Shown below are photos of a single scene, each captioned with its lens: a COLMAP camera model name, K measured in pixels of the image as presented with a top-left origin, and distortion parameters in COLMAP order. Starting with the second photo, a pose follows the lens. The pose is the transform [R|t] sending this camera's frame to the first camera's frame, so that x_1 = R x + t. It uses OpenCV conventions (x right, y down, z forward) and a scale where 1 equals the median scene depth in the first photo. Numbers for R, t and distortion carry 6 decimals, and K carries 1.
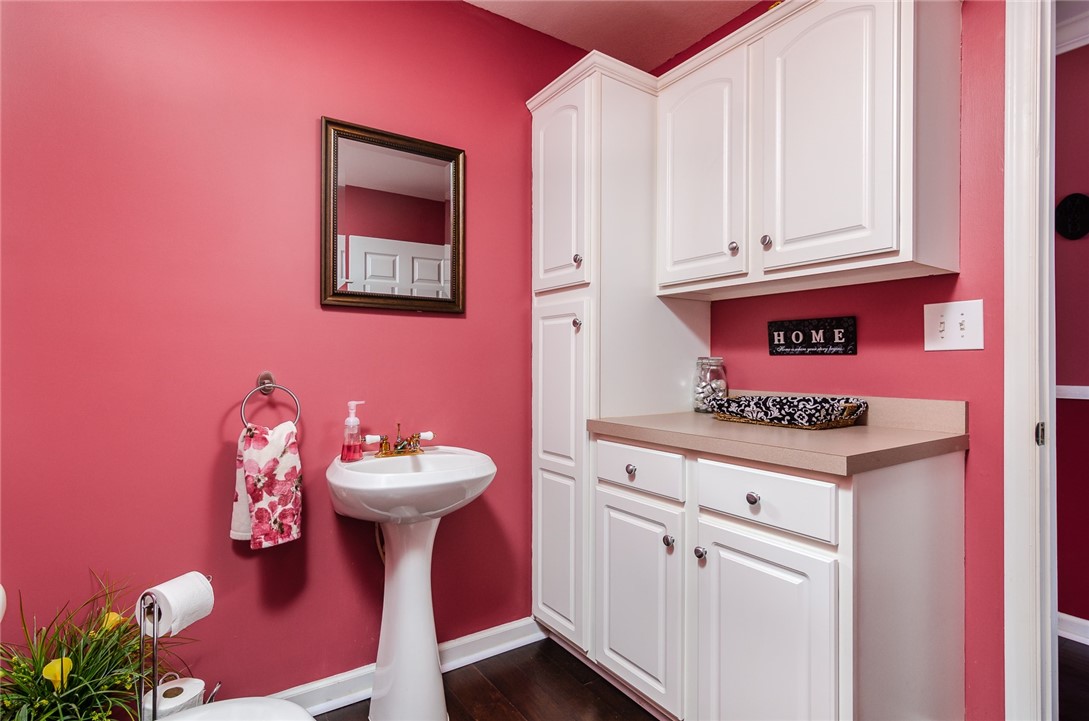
lens RADIAL K [[526.4, 0, 541.7], [0, 526.4, 363.7], [0, 0, 1]] dist [-0.002371, 0.001973]
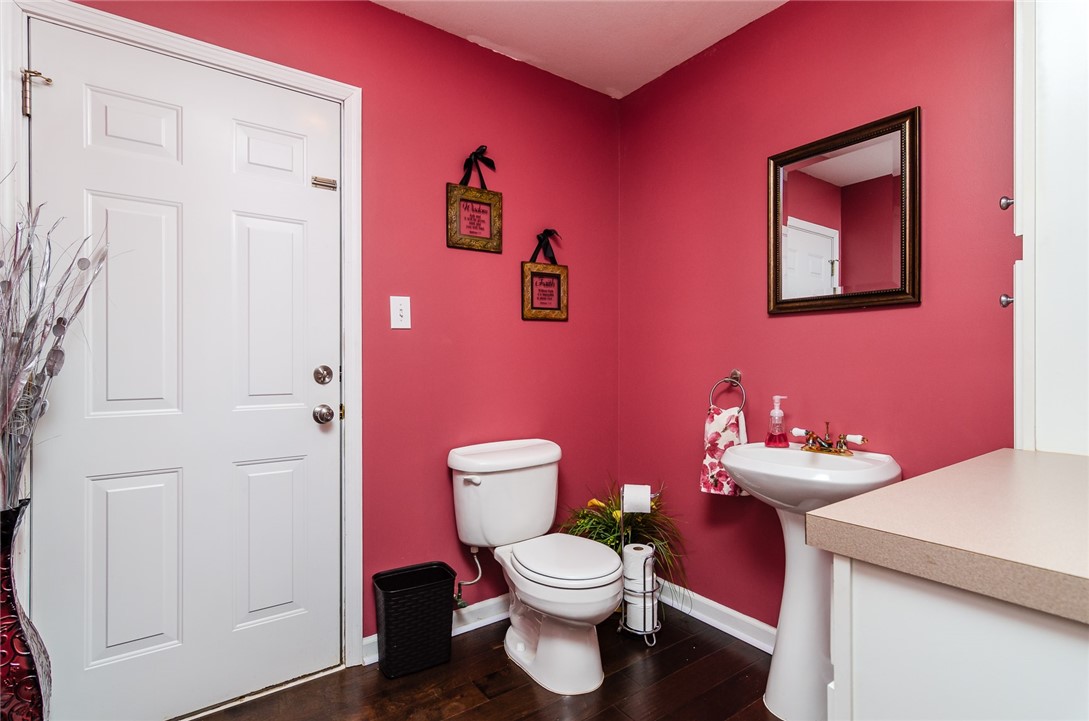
lens RADIAL K [[526.4, 0, 542.3], [0, 526.4, 361.4], [0, 0, 1]] dist [-0.002371, 0.001973]
pose [[0.060151, -0.001716, -0.998188, 0.779823], [0.003512, 0.999993, -0.001508, -0.004474], [0.998183, -0.003415, 0.060156, 0.425471]]
